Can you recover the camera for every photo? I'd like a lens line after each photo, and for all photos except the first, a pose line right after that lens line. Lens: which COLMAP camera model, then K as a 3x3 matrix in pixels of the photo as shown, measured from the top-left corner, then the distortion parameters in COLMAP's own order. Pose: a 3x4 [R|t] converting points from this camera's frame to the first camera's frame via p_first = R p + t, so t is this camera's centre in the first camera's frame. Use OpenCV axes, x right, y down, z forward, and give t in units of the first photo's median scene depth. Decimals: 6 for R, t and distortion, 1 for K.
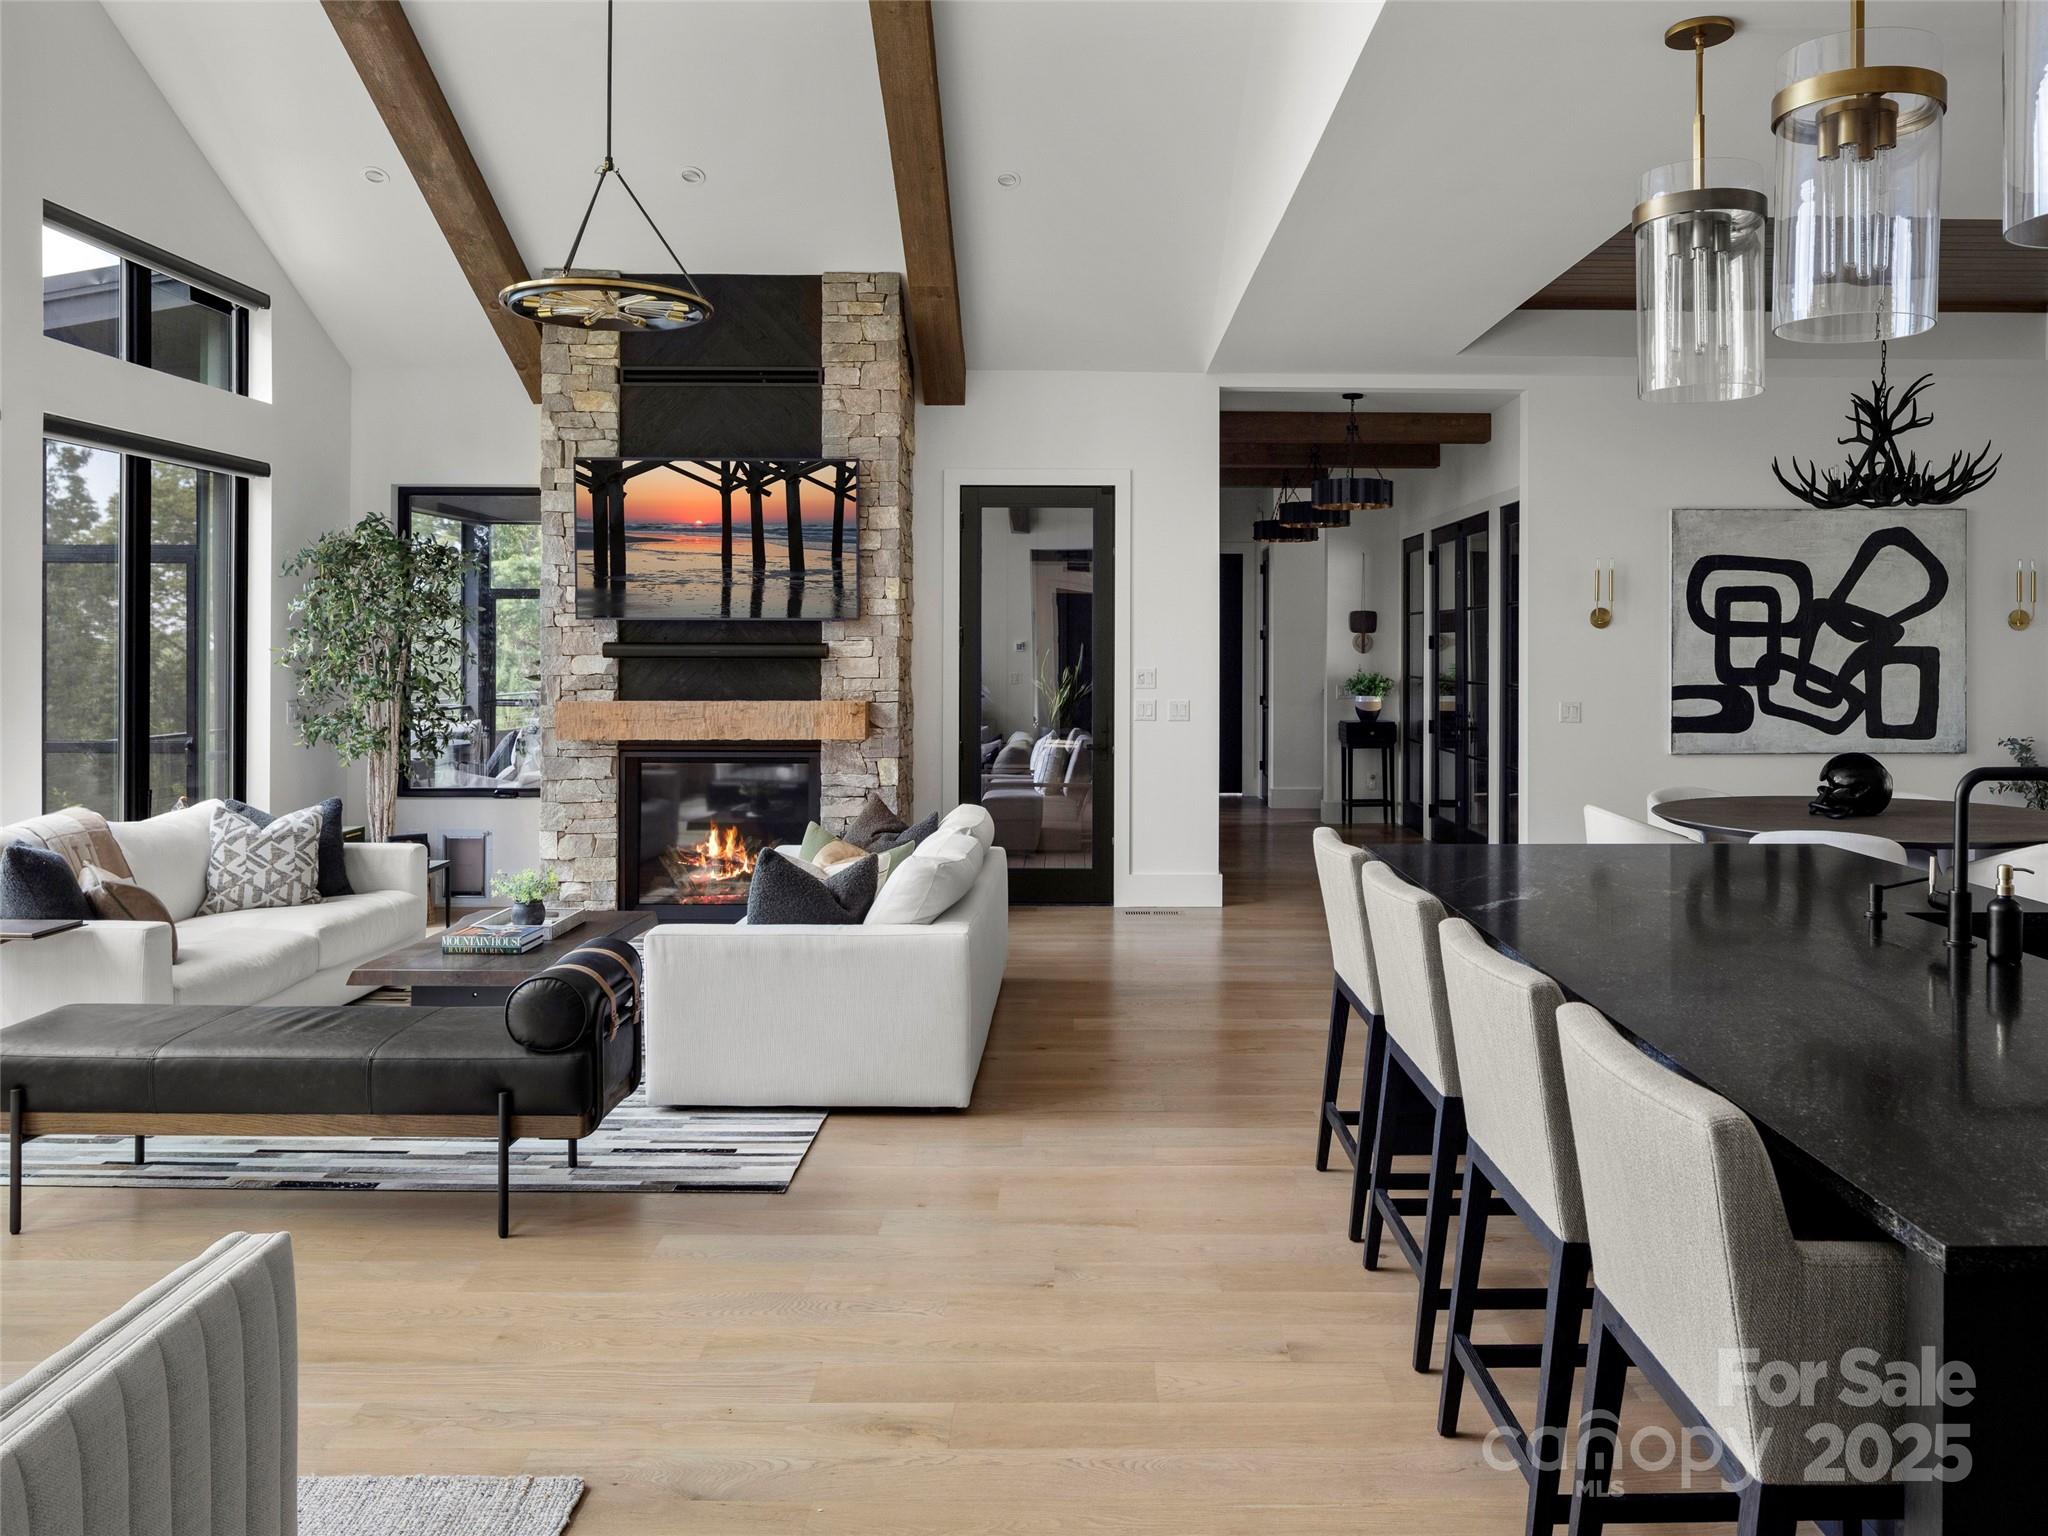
lens RADIAL K [[1559.3, 0, 1105.3], [0, 1559.3, 649.5], [0, 0, 1]] dist [-0.014184, 0.011180]
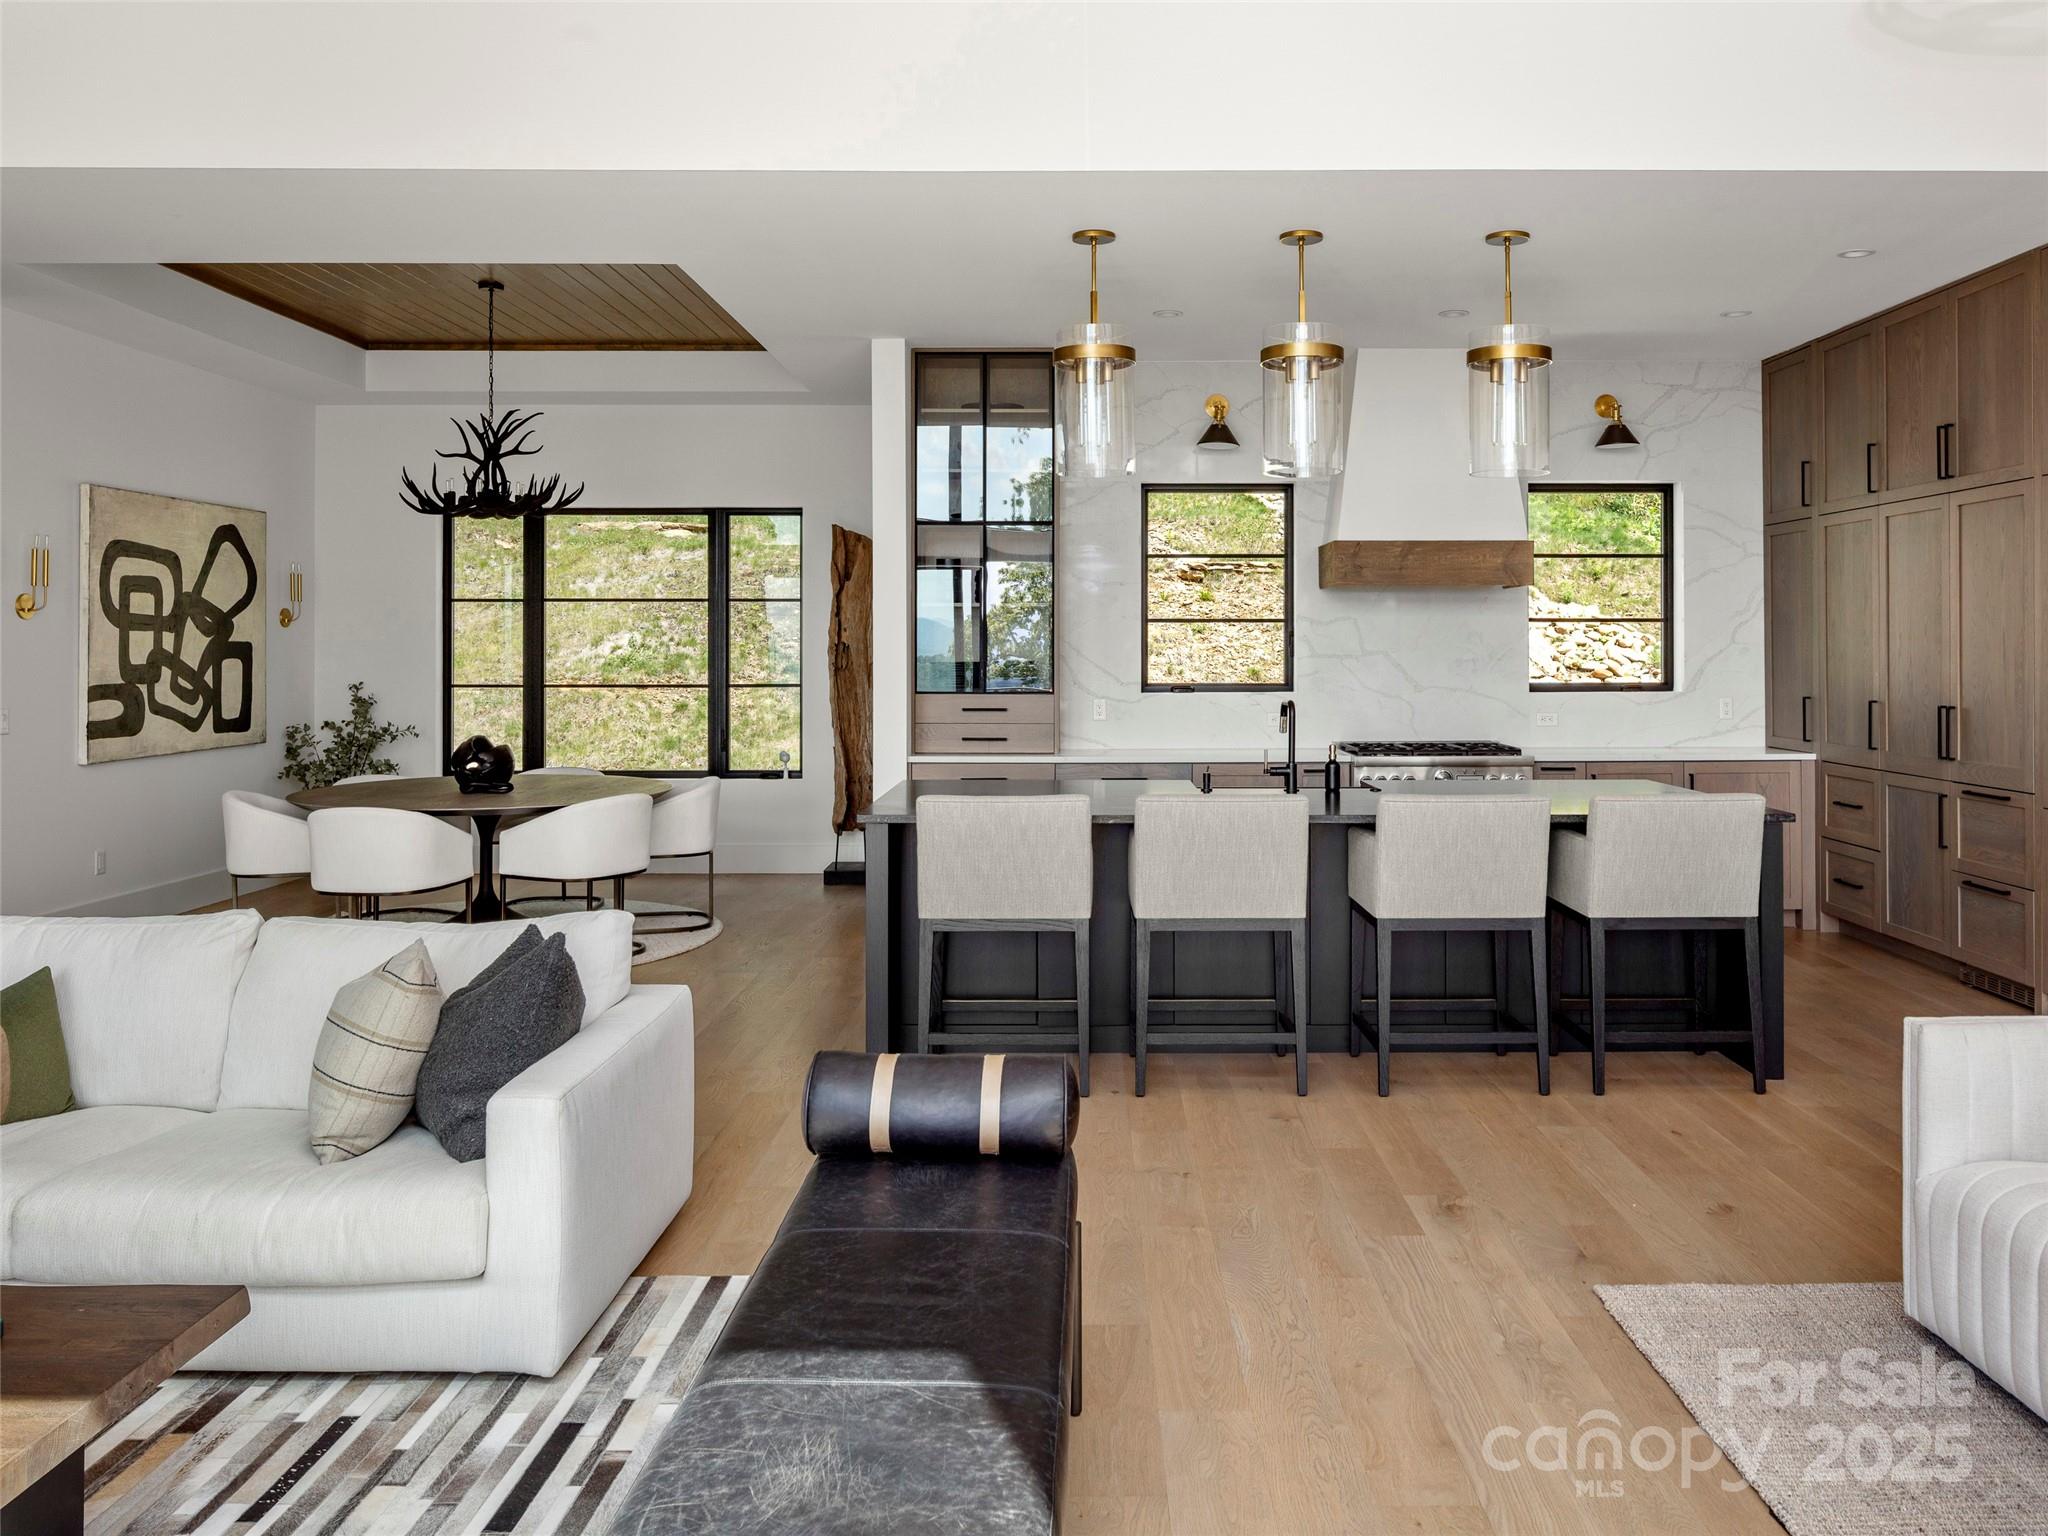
lens RADIAL K [[1559.3, 0, 1082.1], [0, 1559.3, 636.9], [0, 0, 1]] dist [-0.014184, 0.011180]
pose [[0.017218, 0.005714, 0.999835, -0.547597], [0.000339, 0.999984, -0.005721, 0.001061], [-0.999852, 0.000437, 0.017216, 0.469165]]
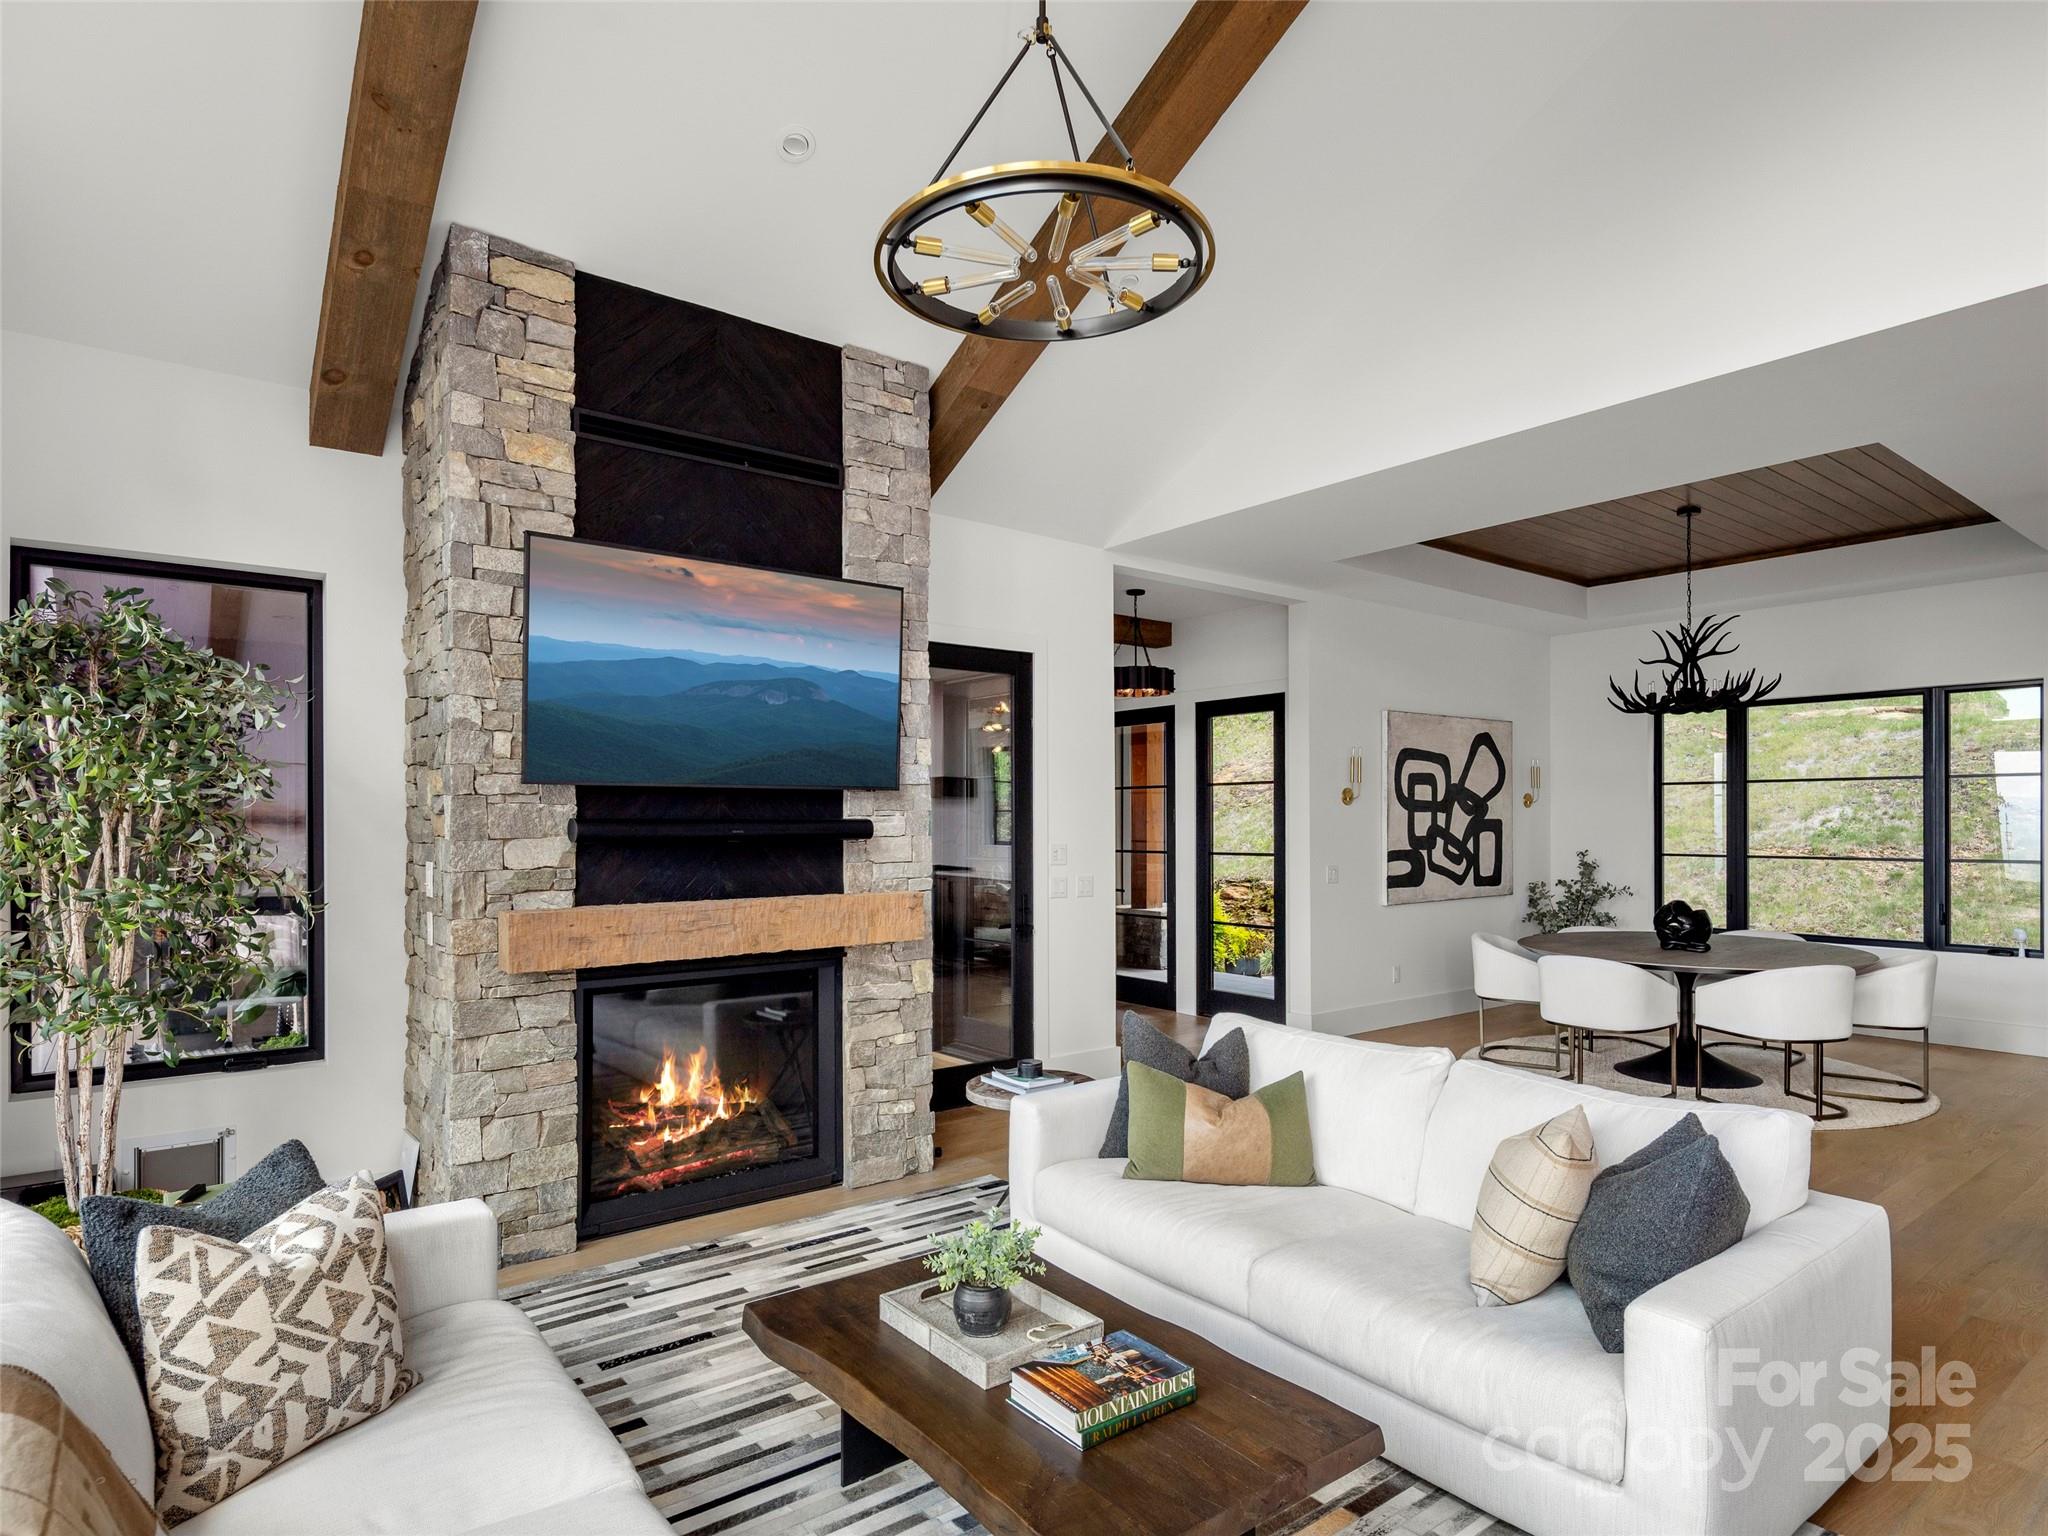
lens RADIAL K [[1121.5, 0, 1044.9], [0, 1121.5, 821.0], [0, 0, 1]] dist [0.004559, -0.005482]
pose [[0.796075, -0.003805, 0.605187, -0.442238], [0.003554, 0.999992, 0.001613, -0.003648], [-0.605188, 0.000866, 0.796082, 0.491763]]
